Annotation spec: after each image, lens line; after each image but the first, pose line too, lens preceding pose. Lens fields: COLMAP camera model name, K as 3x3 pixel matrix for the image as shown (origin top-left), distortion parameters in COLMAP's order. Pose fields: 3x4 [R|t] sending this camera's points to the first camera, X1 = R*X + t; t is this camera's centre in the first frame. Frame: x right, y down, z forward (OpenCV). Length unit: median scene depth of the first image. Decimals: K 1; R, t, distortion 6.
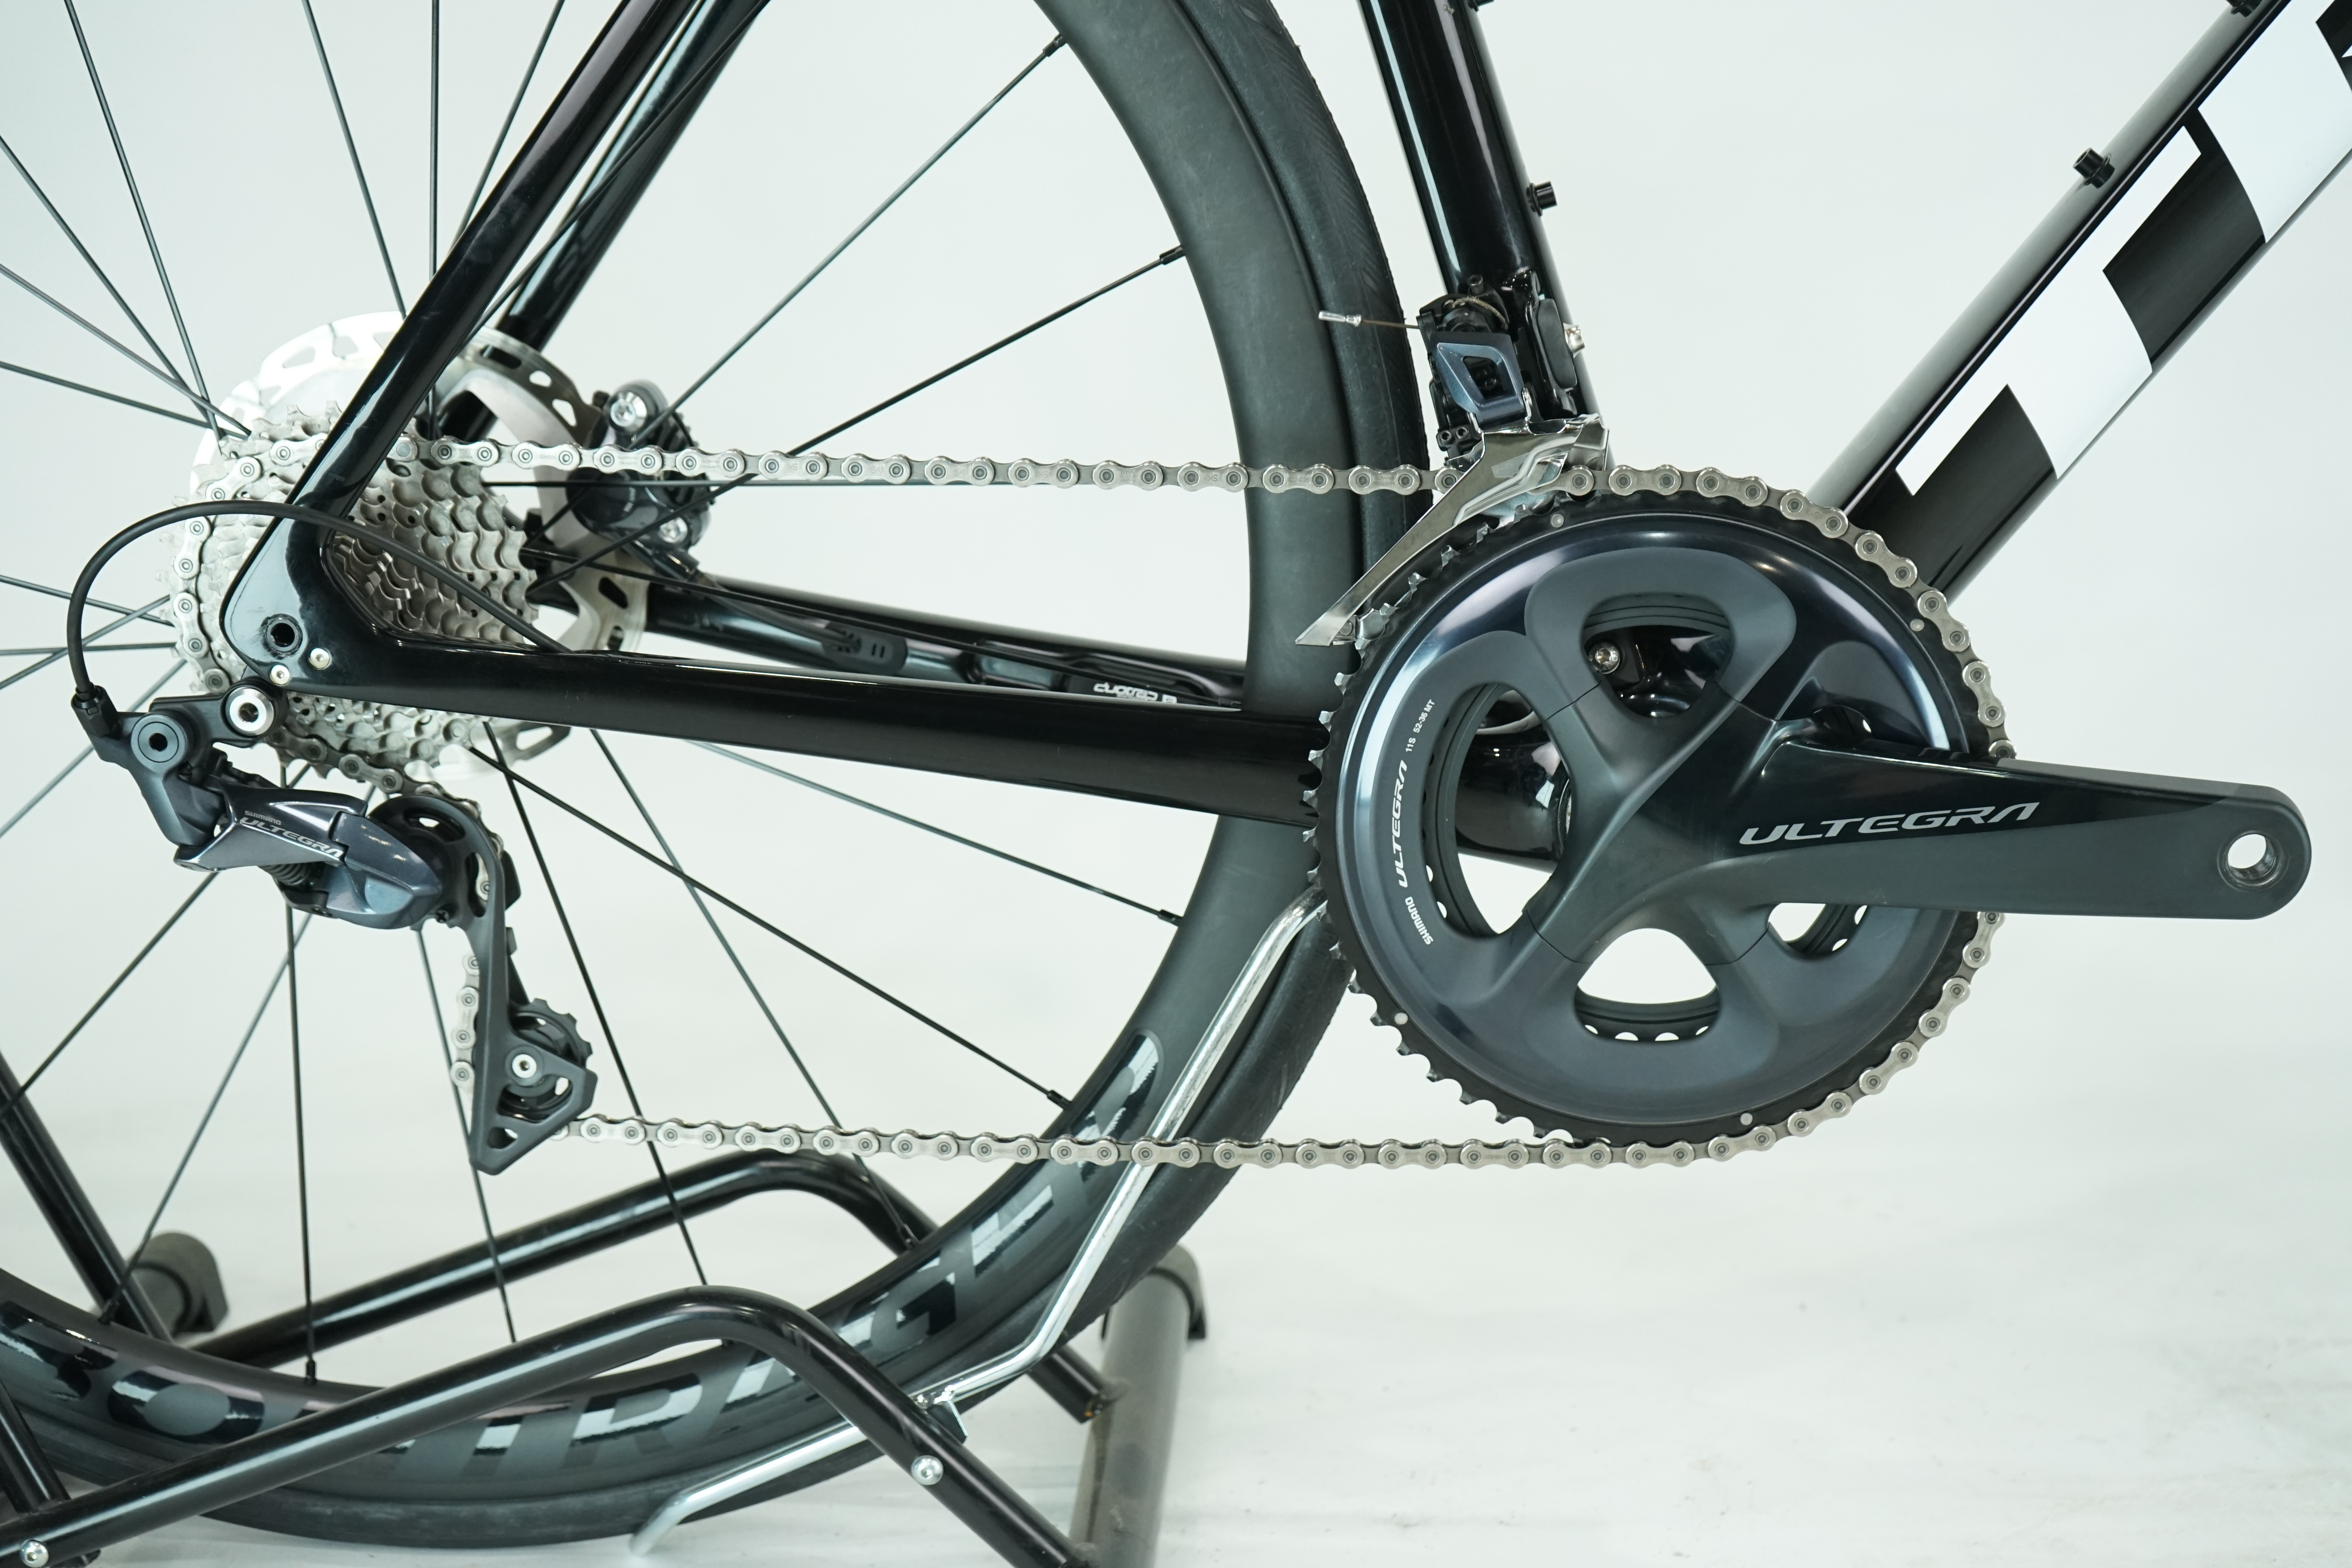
lens RADIAL K [[3407.0, 0, 1154.8], [0, 3407.0, 784.7], [0, 0, 1]] dist [0.001500, 0.000000]
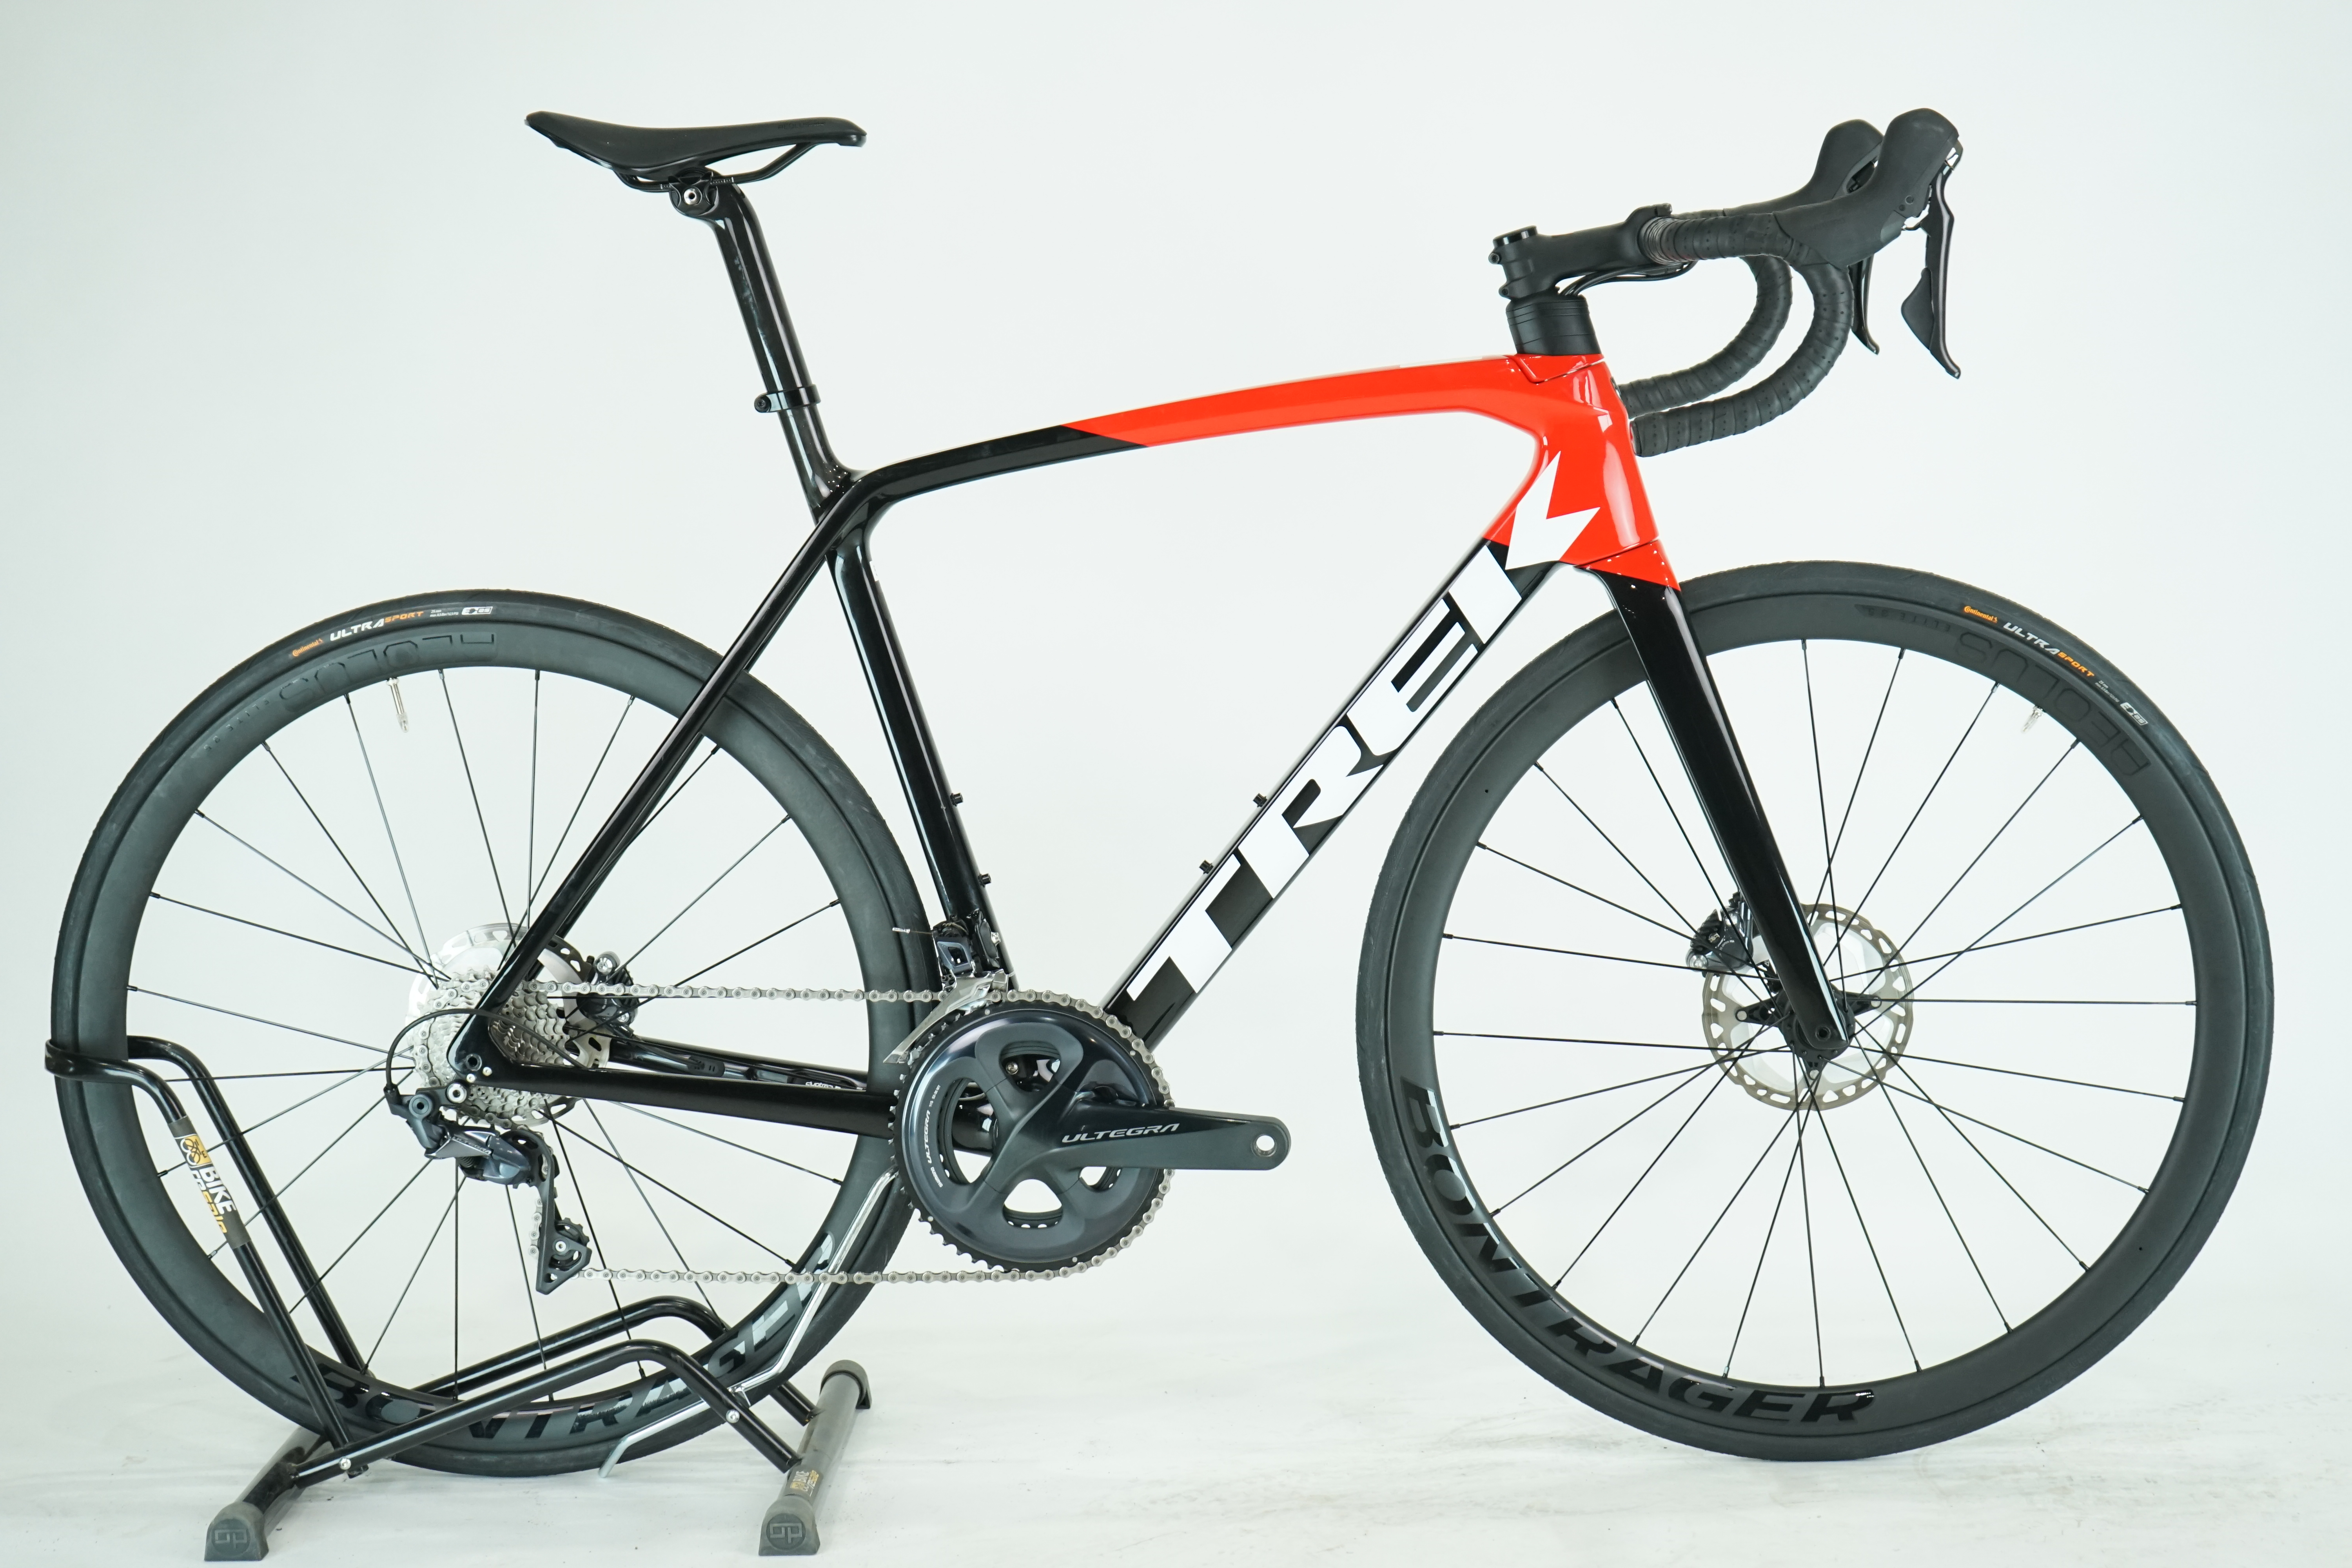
lens RADIAL K [[4246.8, 0, 1185.9], [0, 4246.8, 803.6], [0, 0, 1]] dist [-0.021556, 0.000000]
pose [[0.999282, -0.005174, 0.037526, 0.141288], [0.009389, 0.993546, -0.113042, 0.117804], [-0.036699, 0.113313, 0.992881, -2.012033]]
